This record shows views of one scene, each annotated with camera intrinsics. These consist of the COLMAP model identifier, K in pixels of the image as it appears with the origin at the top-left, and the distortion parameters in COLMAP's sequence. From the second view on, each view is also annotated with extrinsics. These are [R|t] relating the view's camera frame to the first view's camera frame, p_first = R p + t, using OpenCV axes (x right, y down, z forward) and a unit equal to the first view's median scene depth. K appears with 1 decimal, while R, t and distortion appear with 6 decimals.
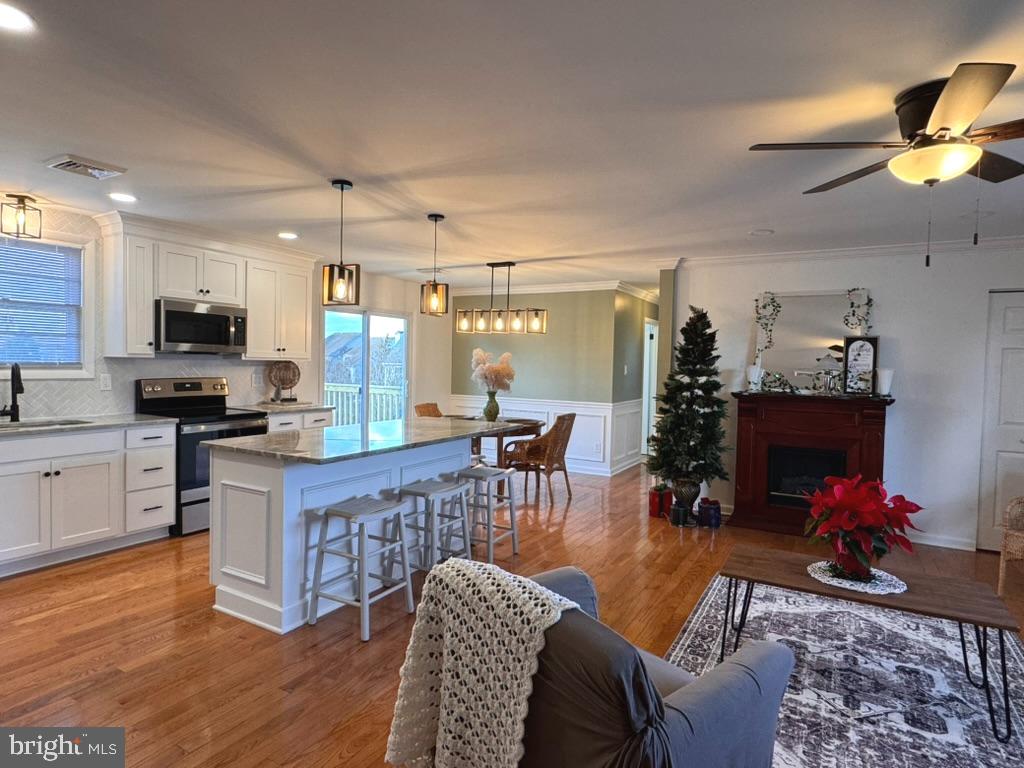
lens RADIAL K [[569.4, 0, 512.5], [0, 569.4, 382.8], [0, 0, 1]] dist [0.000406, 0.000005]
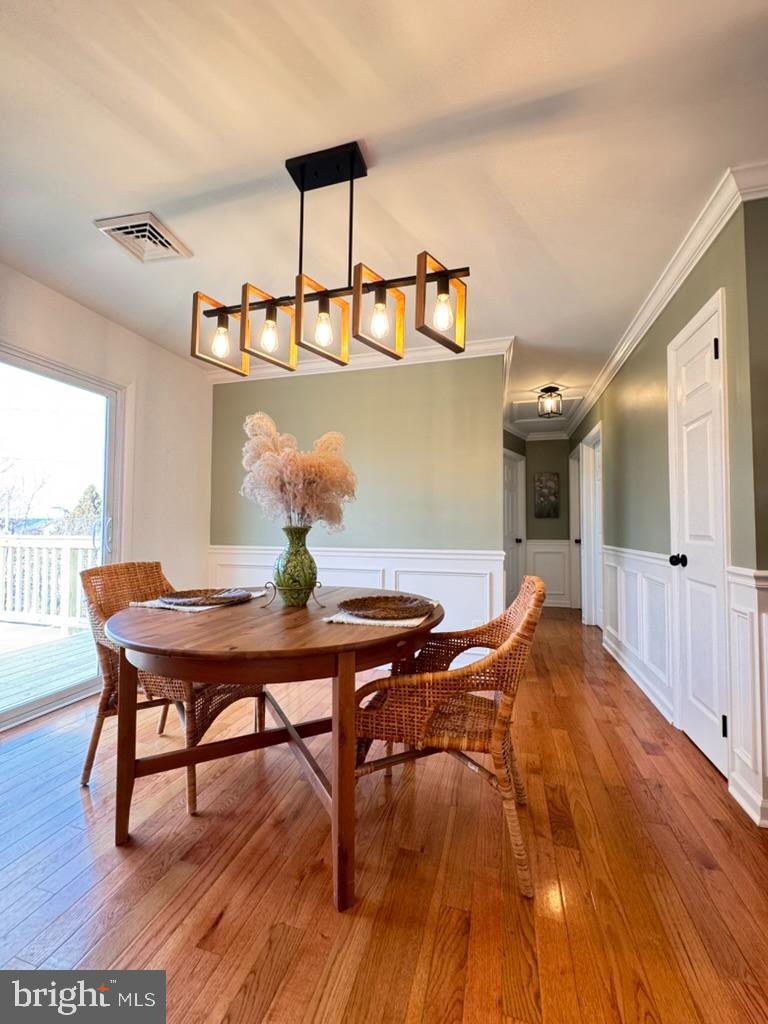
lens RADIAL K [[411.1, 0, 384.0], [0, 411.1, 507.8], [0, 0, 1]] dist [-0.001534, -0.000011]
pose [[0.970239, -0.003607, 0.242123, -0.046290], [0.022818, 0.996802, -0.076588, 0.024561], [-0.241072, 0.079833, 0.967218, 0.718965]]
